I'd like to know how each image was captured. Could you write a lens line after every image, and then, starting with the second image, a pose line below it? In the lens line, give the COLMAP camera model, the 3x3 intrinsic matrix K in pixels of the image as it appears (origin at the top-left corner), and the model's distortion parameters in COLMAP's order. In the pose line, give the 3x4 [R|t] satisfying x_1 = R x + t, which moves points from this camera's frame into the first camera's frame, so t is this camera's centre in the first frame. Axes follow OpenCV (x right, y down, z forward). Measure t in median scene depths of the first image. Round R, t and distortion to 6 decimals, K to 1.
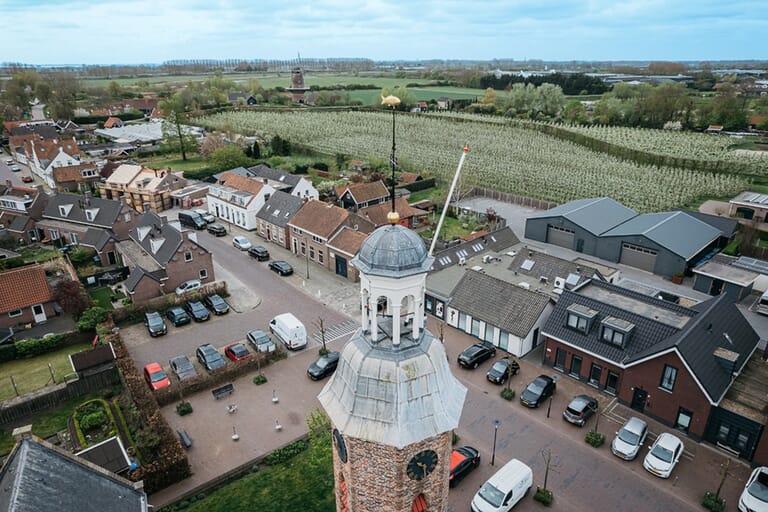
lens RADIAL K [[499.8, 0, 384.0], [0, 499.8, 256.0], [0, 0, 1]] dist [-0.079738, 0.073797]
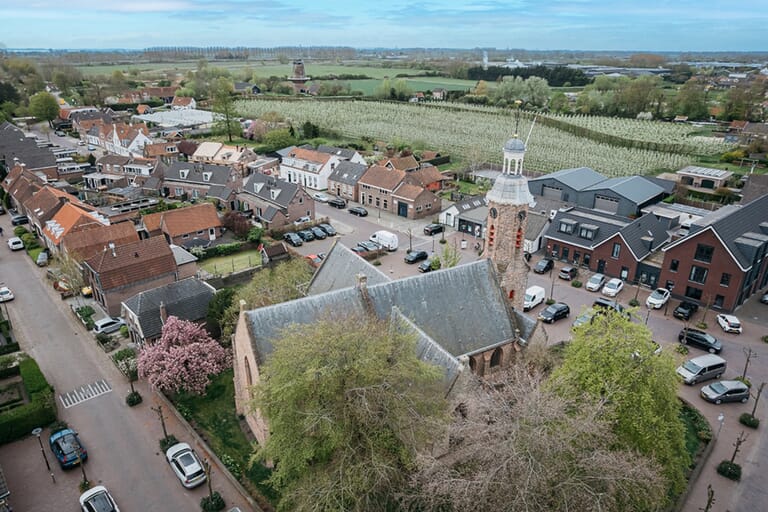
lens RADIAL K [[499.8, 0, 384.0], [0, 499.8, 256.0], [0, 0, 1]] dist [-0.079738, 0.073797]
pose [[0.999491, -0.002481, 0.031812, -0.108705], [0.001859, 0.999806, 0.019591, 0.074311], [-0.031854, -0.019522, 0.999302, -0.256951]]
